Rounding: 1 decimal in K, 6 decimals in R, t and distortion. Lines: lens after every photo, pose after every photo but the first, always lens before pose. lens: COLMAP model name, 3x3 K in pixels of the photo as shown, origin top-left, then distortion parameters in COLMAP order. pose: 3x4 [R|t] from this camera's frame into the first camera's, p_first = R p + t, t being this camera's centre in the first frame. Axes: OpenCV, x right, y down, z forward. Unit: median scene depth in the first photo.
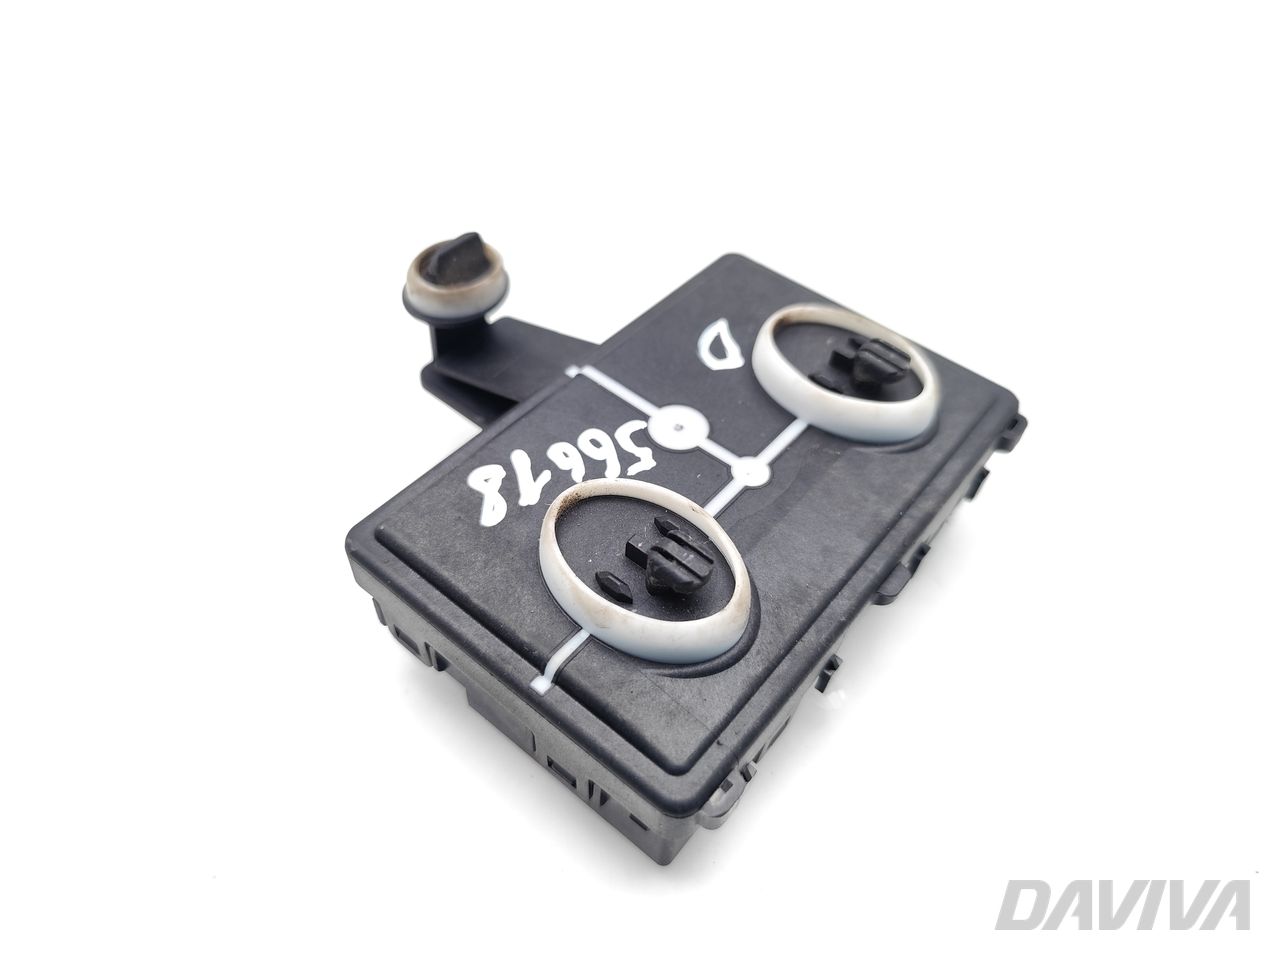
lens RADIAL K [[925.2, 0, 634.3], [0, 925.2, 479.4], [0, 0, 1]] dist [0.040248, -0.000600]
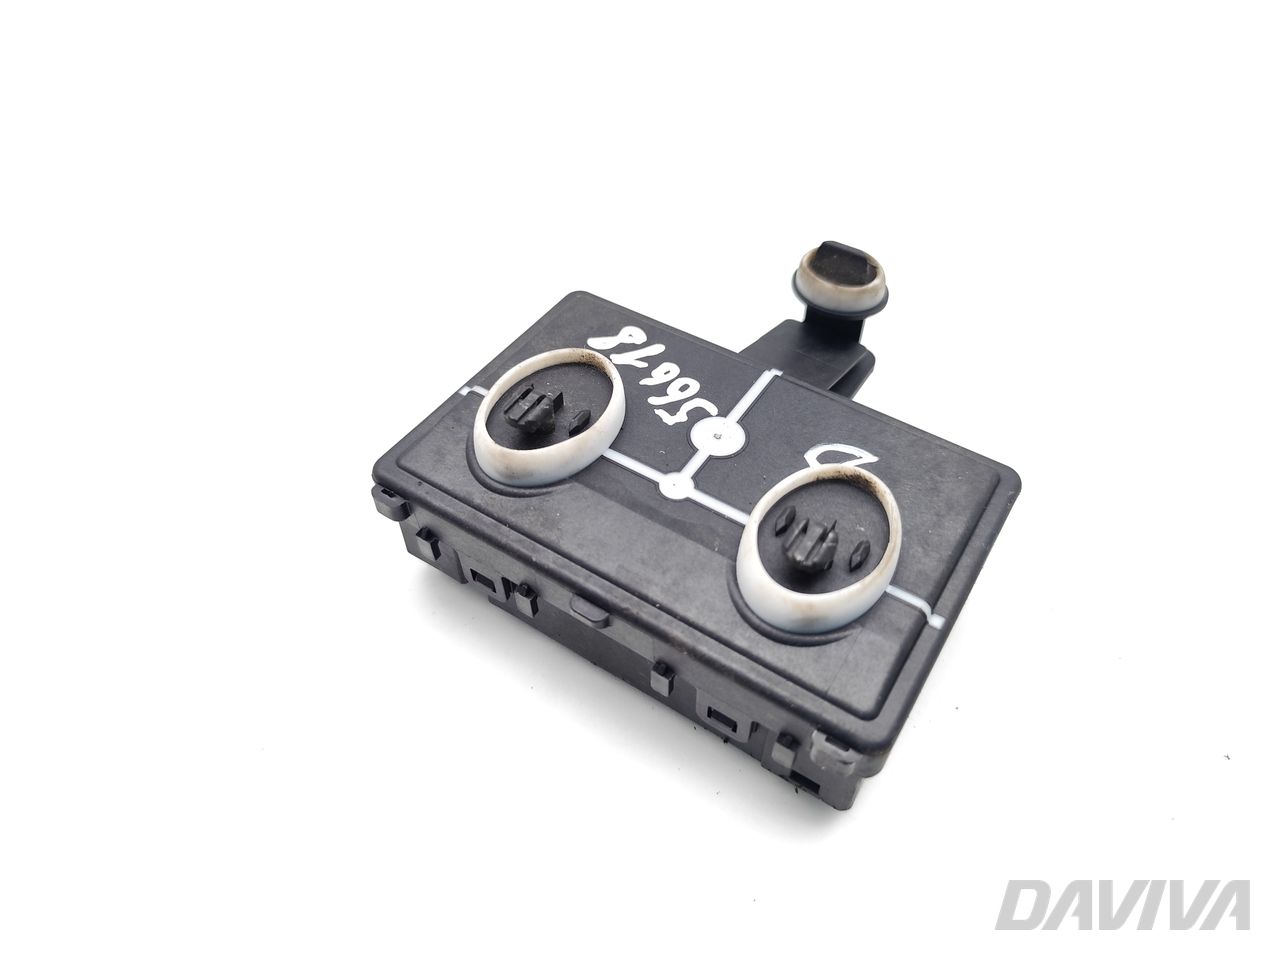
lens RADIAL K [[925.2, 0, 634.3], [0, 925.2, 479.4], [0, 0, 1]] dist [0.040248, -0.000600]
pose [[0.120897, 0.715422, -0.688153, 0.872689], [-0.761117, 0.511836, 0.398403, -0.413210], [0.637248, 0.475599, 0.606399, 0.299890]]
